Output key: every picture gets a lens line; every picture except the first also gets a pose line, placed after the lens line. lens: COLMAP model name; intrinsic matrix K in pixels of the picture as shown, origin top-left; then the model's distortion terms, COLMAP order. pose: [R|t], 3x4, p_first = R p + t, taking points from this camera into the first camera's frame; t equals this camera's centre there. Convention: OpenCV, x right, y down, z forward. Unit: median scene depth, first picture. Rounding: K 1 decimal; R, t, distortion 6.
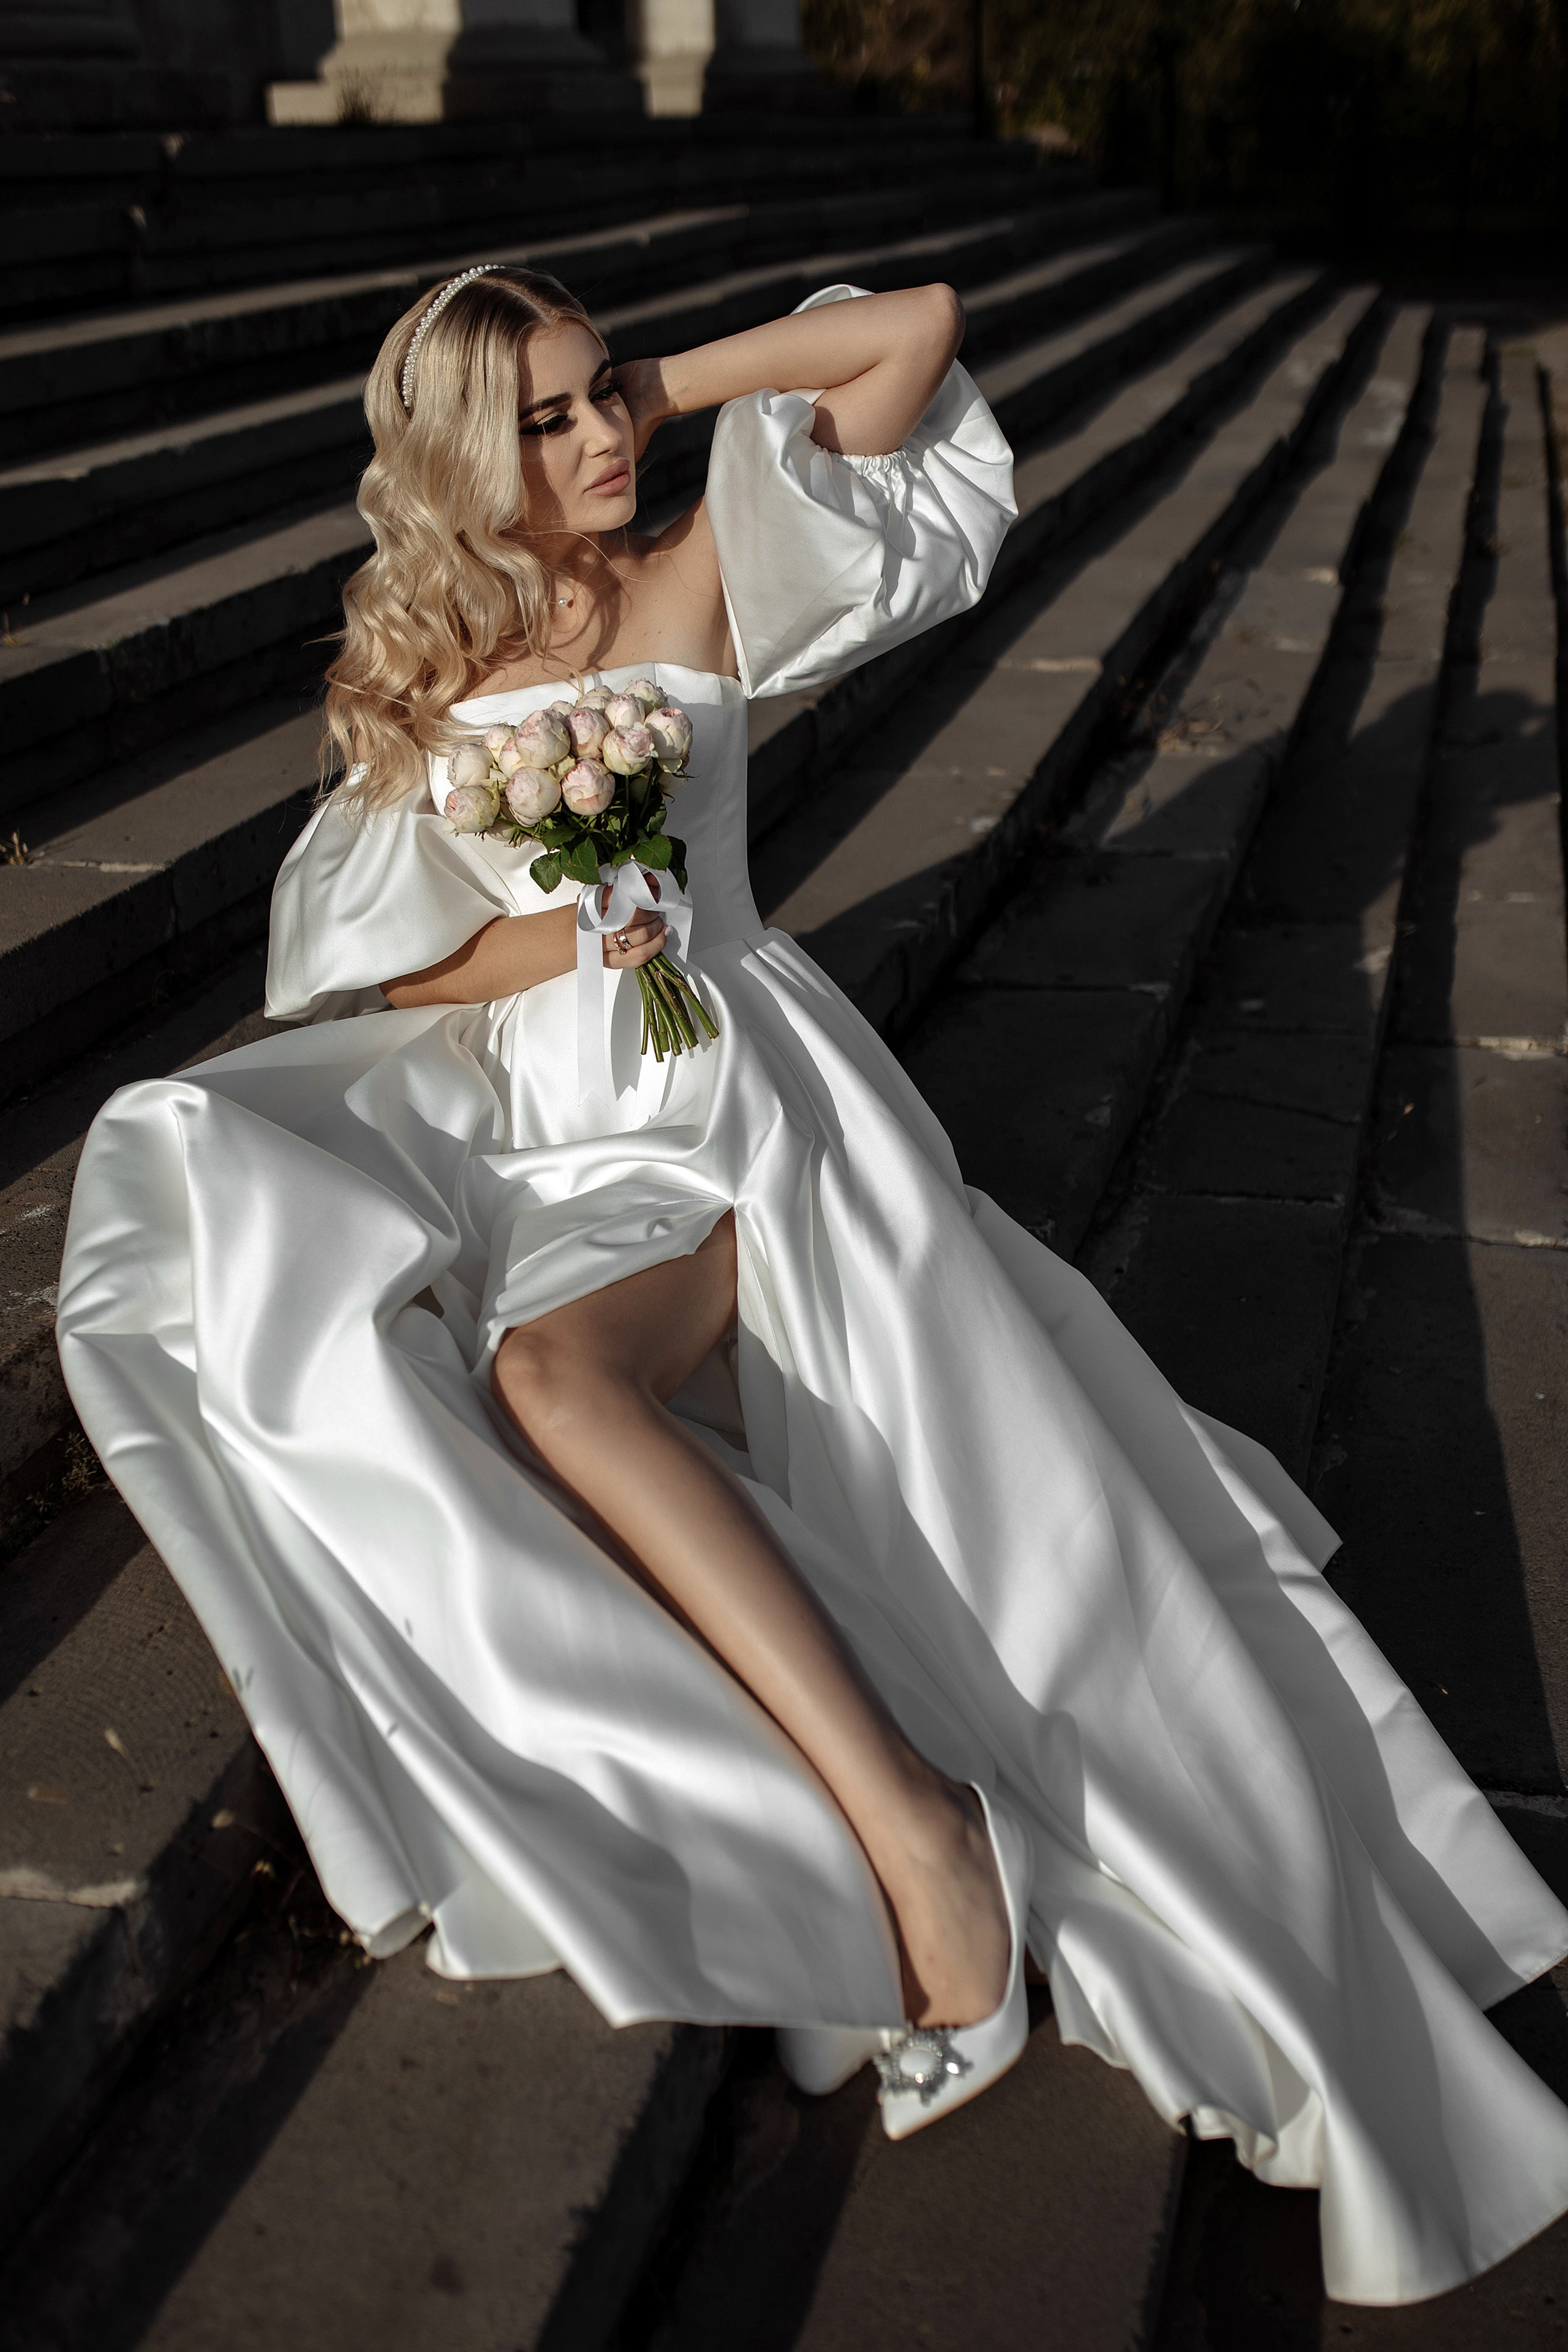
lens RADIAL K [[2229.4, 0, 784.0], [0, 2229.4, 1176.0], [0, 0, 1]] dist [-0.068855, 0.102361]
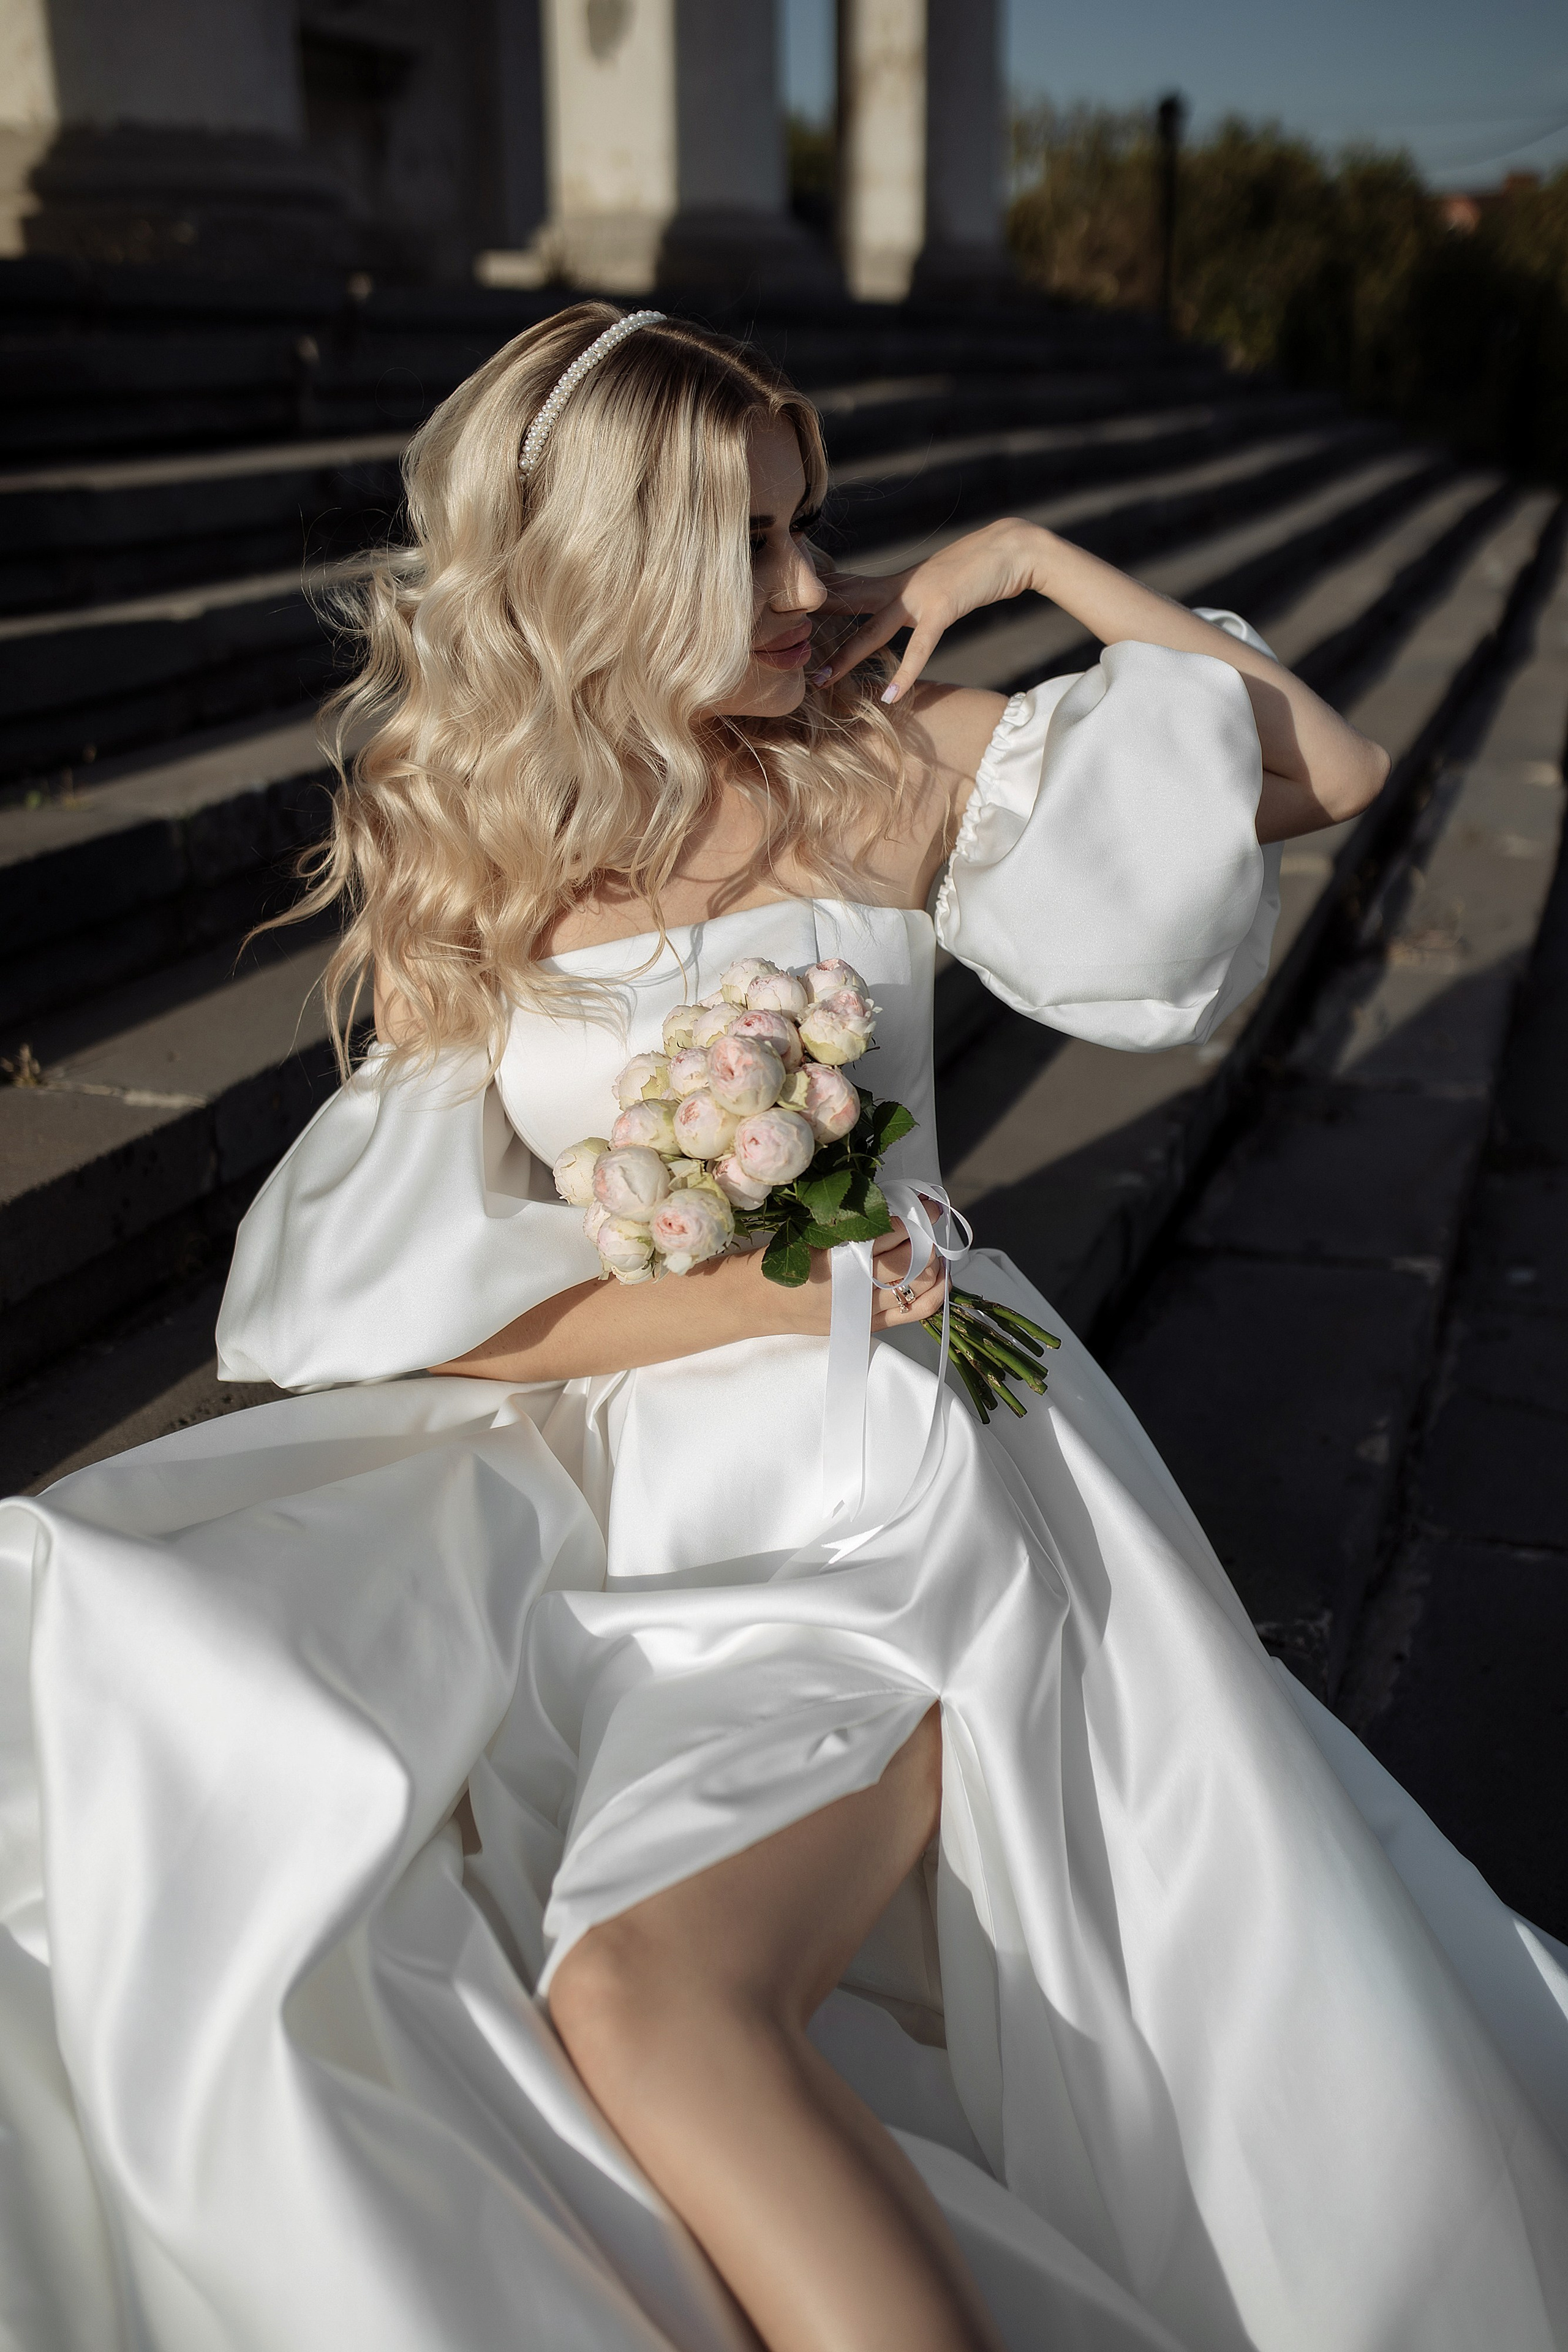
lens RADIAL K [[2229.4, 0, 784.0], [0, 2229.4, 1176.0], [0, 0, 1]] dist [-0.068855, 0.102361]
pose [[0.996294, 0.048410, -0.071096, -0.013403], [-0.053570, 0.995925, -0.072557, -0.045859], [0.067294, 0.076097, 0.994827, 0.162474]]
